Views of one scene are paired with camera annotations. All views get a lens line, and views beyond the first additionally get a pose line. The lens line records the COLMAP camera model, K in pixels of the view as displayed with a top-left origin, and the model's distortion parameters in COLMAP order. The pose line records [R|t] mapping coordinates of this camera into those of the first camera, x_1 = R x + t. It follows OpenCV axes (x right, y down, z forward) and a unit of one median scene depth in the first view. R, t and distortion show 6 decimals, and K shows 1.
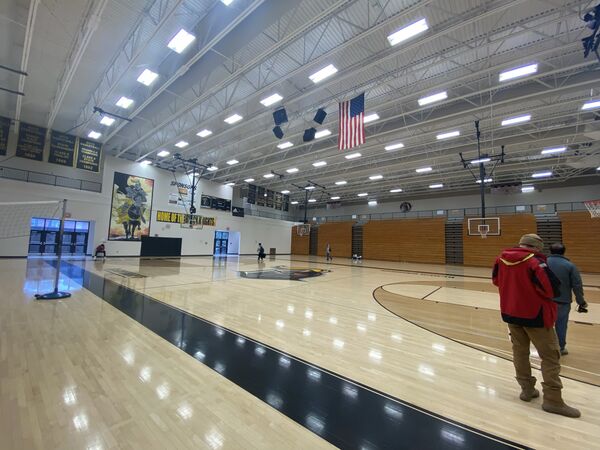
lens RADIAL K [[246.0, 0, 300.0], [0, 246.0, 225.0], [0, 0, 1]] dist [0.029467, -0.029231]
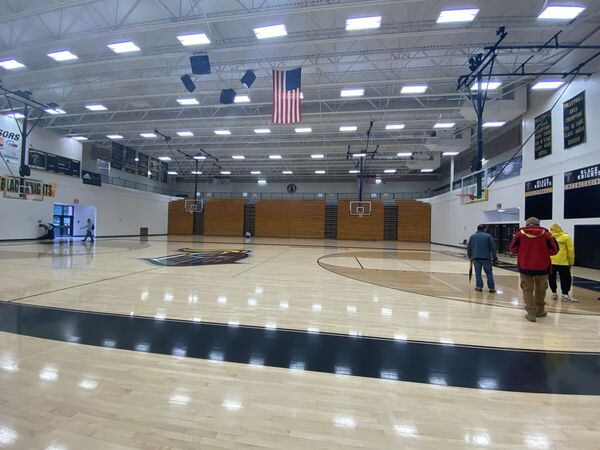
lens RADIAL K [[246.0, 0, 300.0], [0, 246.0, 225.0], [0, 0, 1]] dist [0.029467, -0.029231]
pose [[0.854929, -0.007822, 0.518687, -0.124448], [-0.038564, 0.996161, 0.078585, 0.002722], [-0.517310, -0.087187, 0.851345, 0.057770]]
